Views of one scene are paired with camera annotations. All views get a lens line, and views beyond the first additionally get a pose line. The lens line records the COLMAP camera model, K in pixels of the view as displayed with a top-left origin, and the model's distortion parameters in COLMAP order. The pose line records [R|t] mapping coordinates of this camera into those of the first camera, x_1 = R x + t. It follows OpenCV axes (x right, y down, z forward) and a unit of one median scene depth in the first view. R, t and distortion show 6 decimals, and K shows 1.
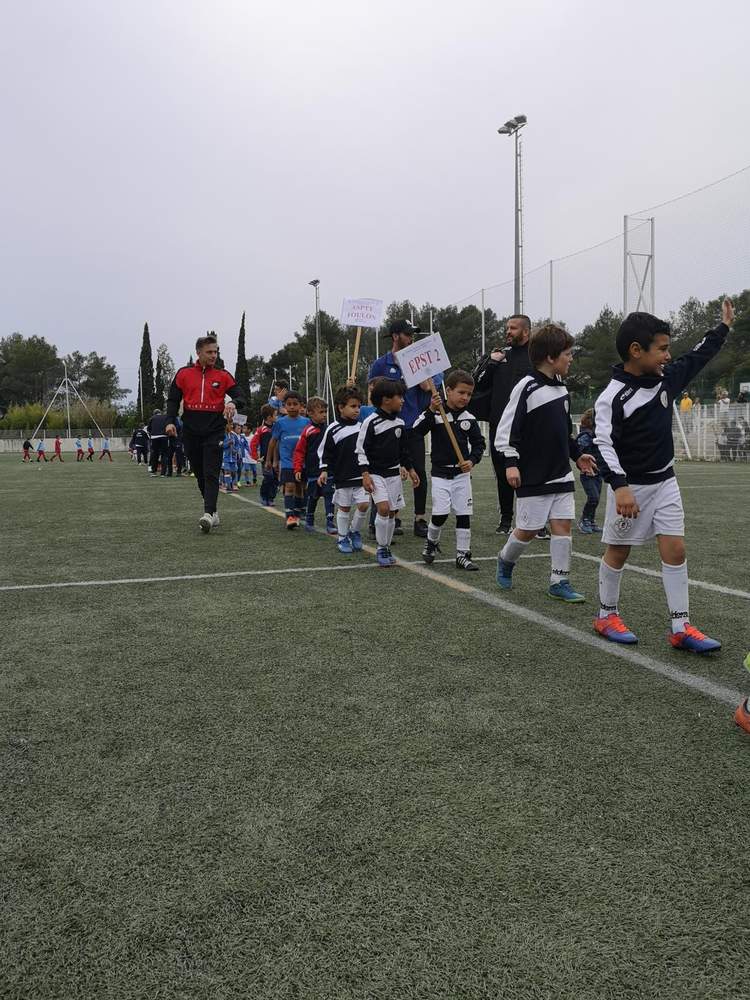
lens RADIAL K [[812.1, 0, 369.8], [0, 812.1, 501.9], [0, 0, 1]] dist [0.085199, -0.205263]
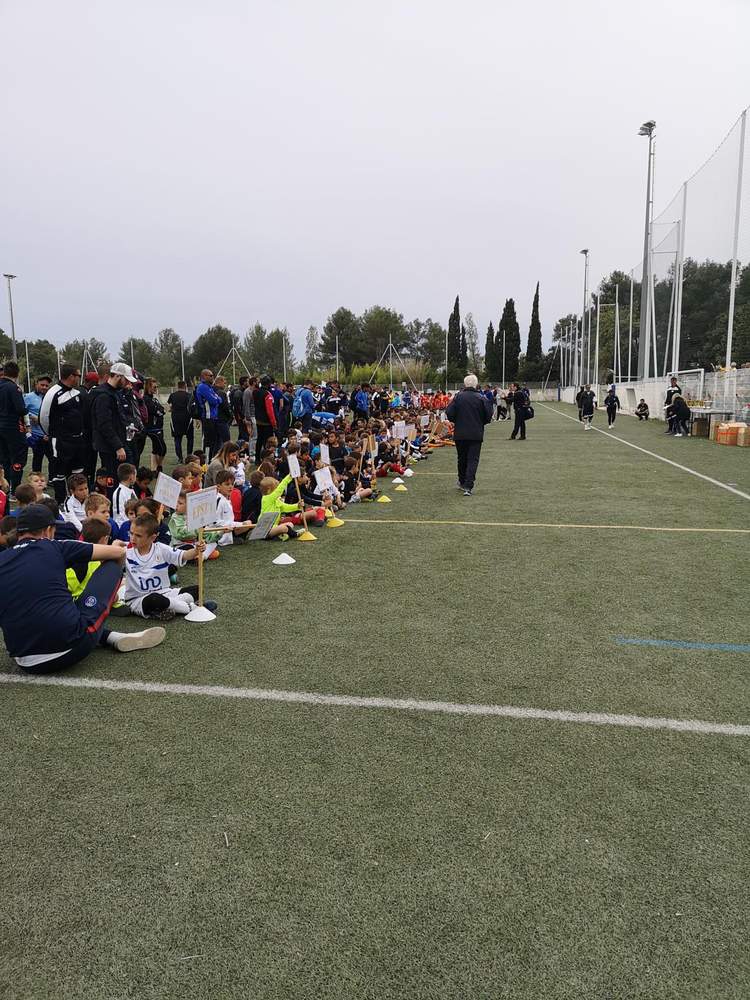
lens RADIAL K [[780.7, 0, 375.0], [0, 780.7, 500.0], [0, 0, 1]] dist [0.076599, 0.001590]
pose [[0.887632, 0.068324, -0.455457, 0.160999], [-0.038175, 0.996446, 0.075080, 0.000624], [0.458968, -0.049257, 0.887086, -0.095583]]
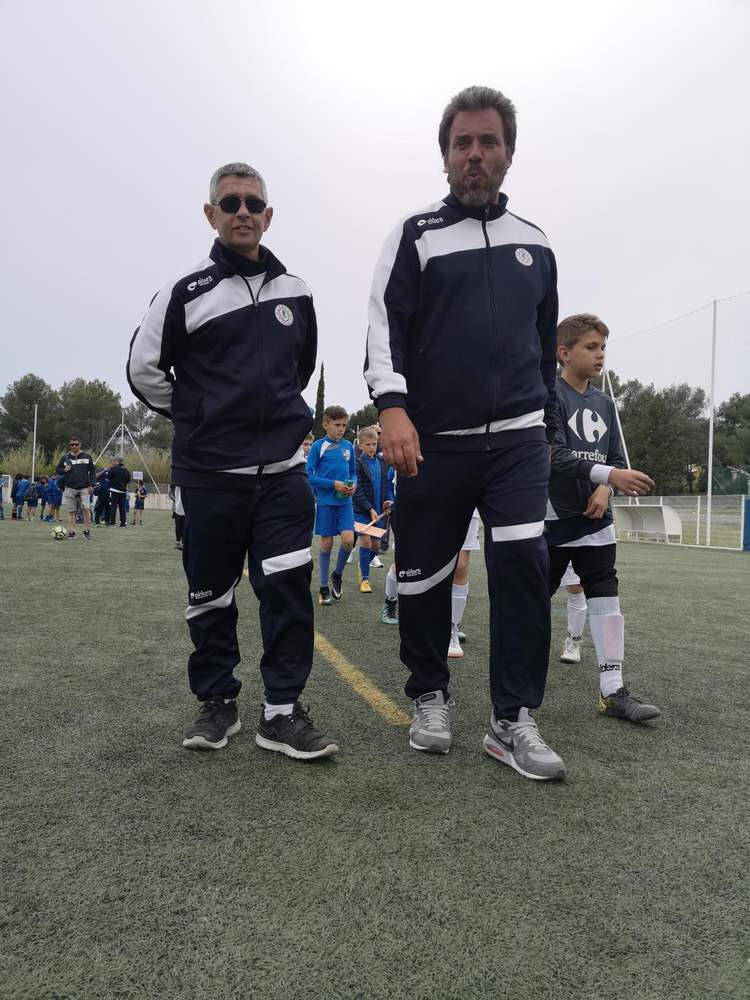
lens RADIAL K [[794.7, 0, 375.0], [0, 794.7, 500.0], [0, 0, 1]] dist [0.064067, -0.004627]
pose [[0.996050, 0.057629, -0.067547, -0.033015], [-0.063592, 0.993934, -0.089733, -0.009487], [0.061966, 0.093674, 0.993673, 0.153406]]
